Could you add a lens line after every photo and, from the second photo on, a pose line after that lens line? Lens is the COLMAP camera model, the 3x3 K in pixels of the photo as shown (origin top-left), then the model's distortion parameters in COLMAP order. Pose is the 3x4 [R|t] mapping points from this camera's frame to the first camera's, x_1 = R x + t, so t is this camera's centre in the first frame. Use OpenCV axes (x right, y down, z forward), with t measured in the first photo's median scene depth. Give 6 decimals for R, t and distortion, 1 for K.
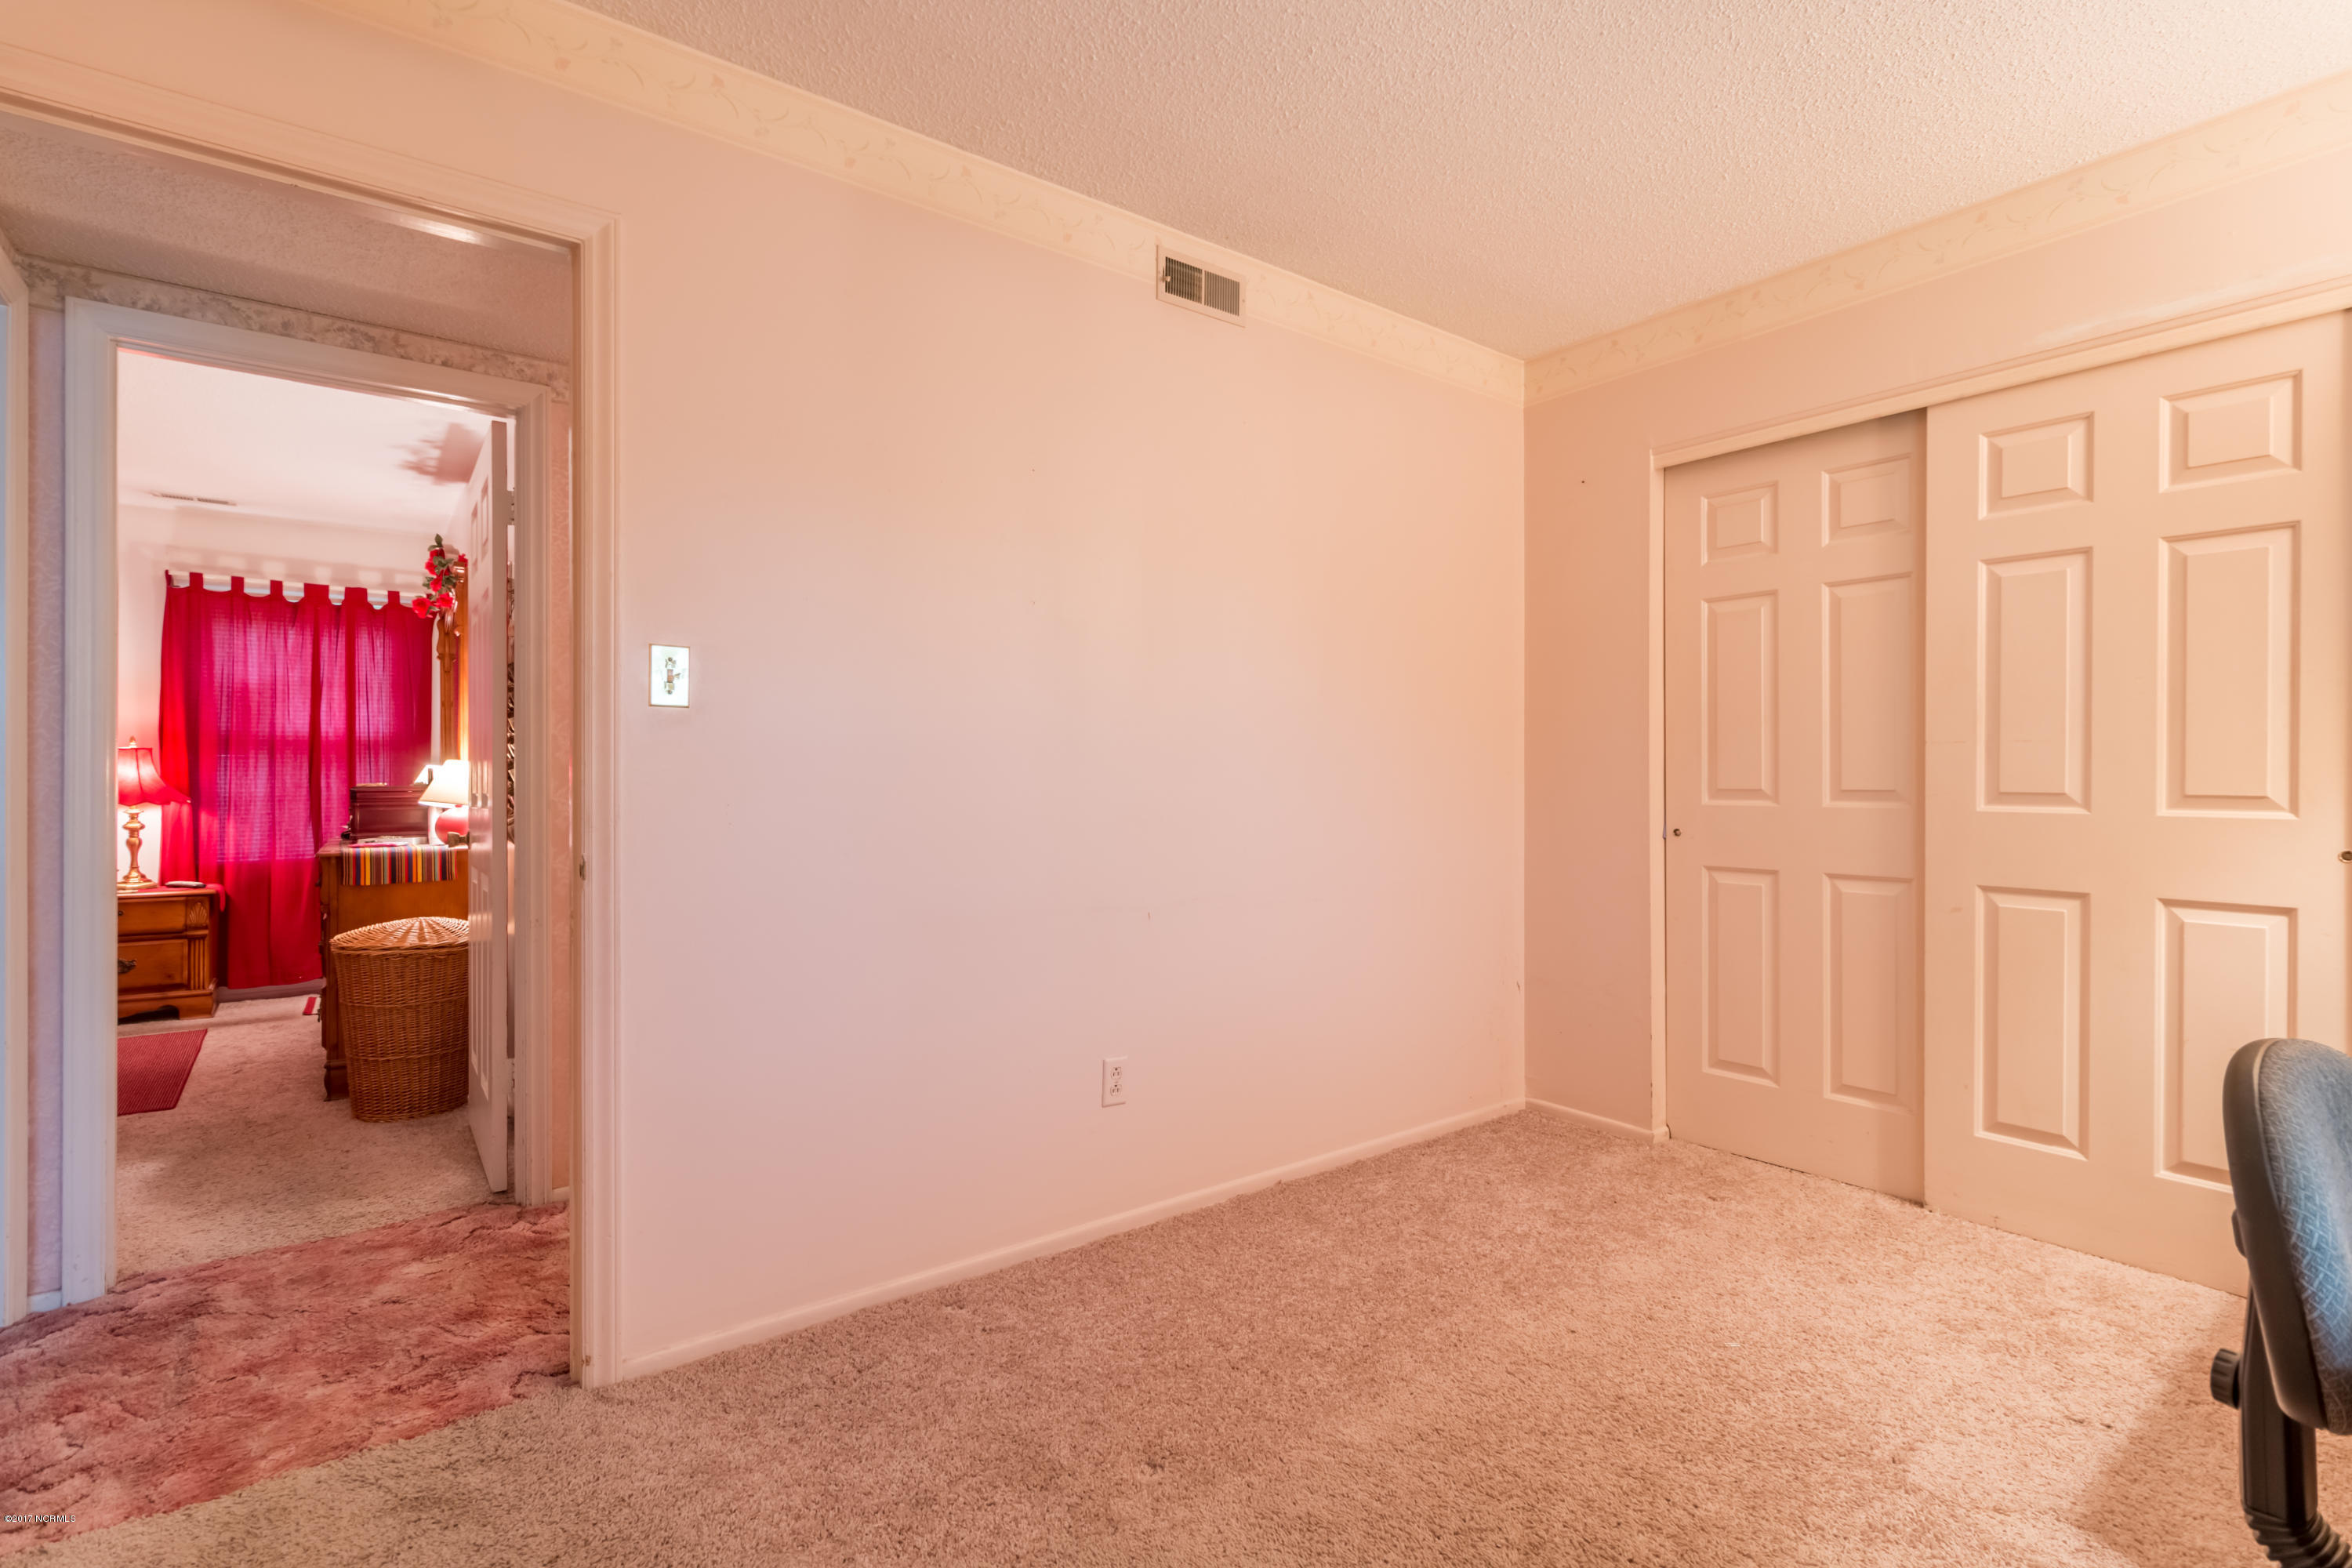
lens RADIAL K [[1087.7, 0, 1166.3], [0, 1087.7, 785.6], [0, 0, 1]] dist [-0.002113, 0.000226]
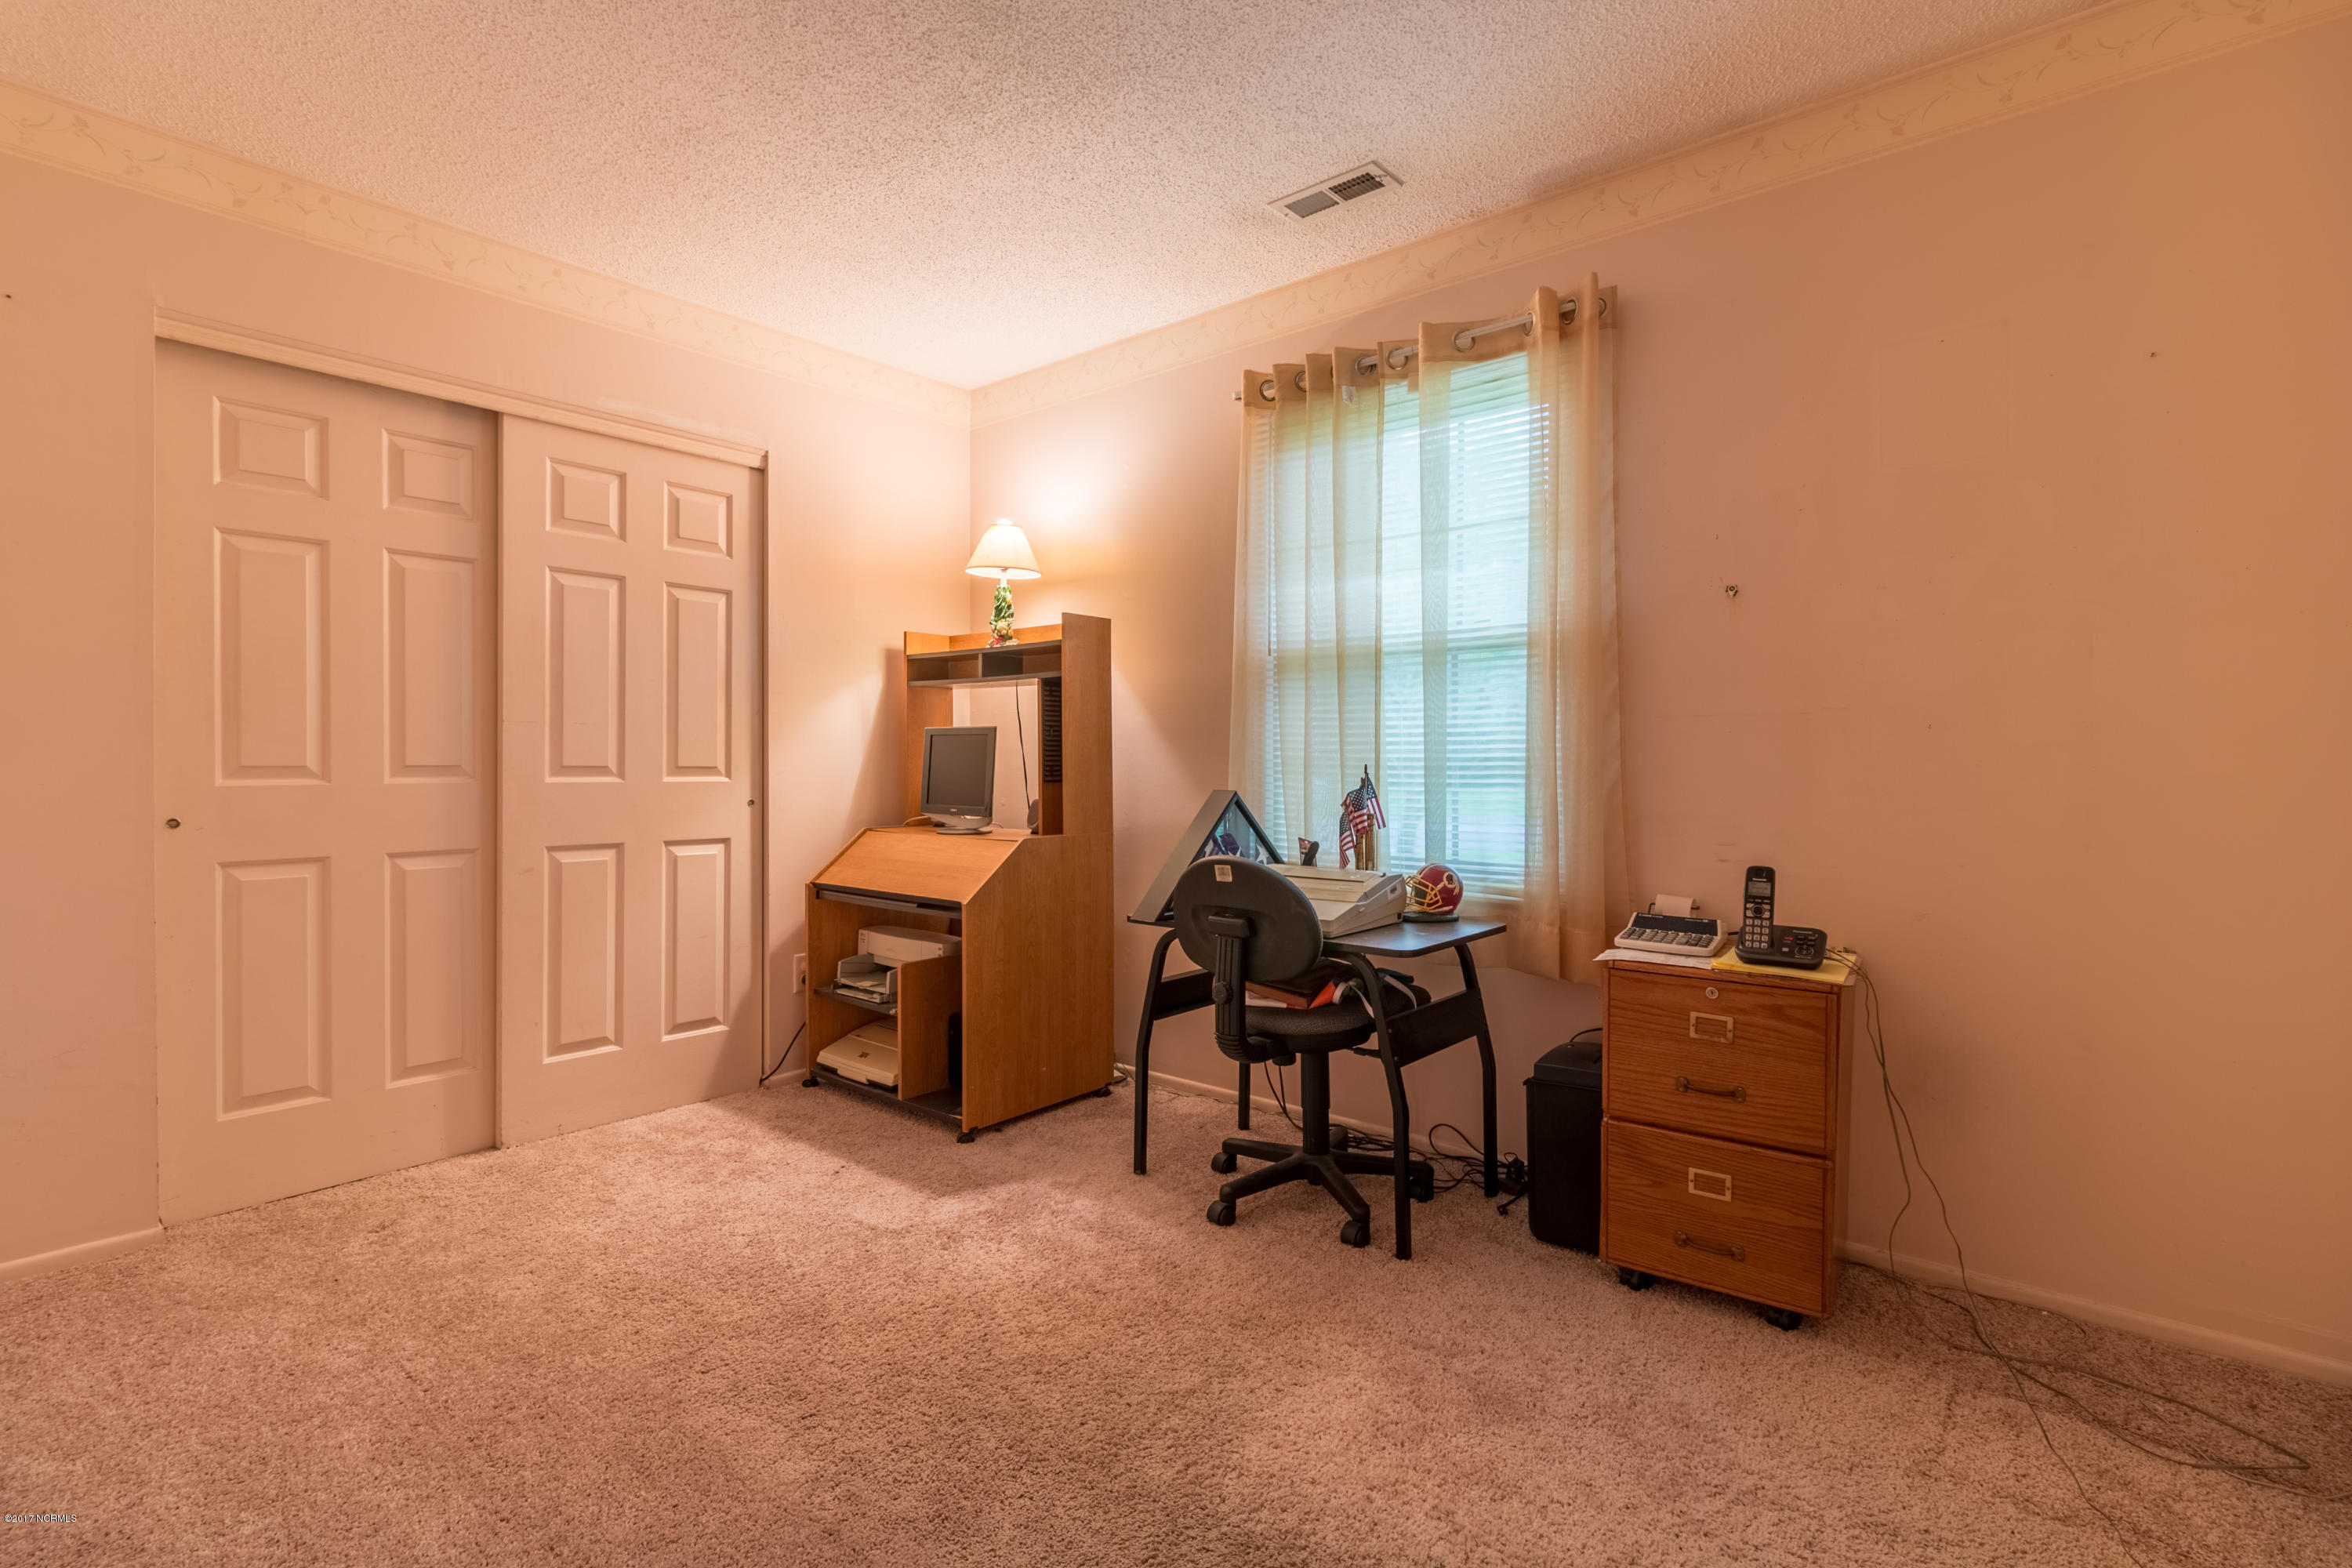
lens RADIAL K [[1087.7, 0, 1171.3], [0, 1087.7, 772.9], [0, 0, 1]] dist [-0.002113, 0.000226]
pose [[-0.217184, -0.013259, 0.976041, -0.628306], [0.004578, 0.999883, 0.014601, -0.000645], [-0.976120, 0.007640, -0.217098, 0.717236]]
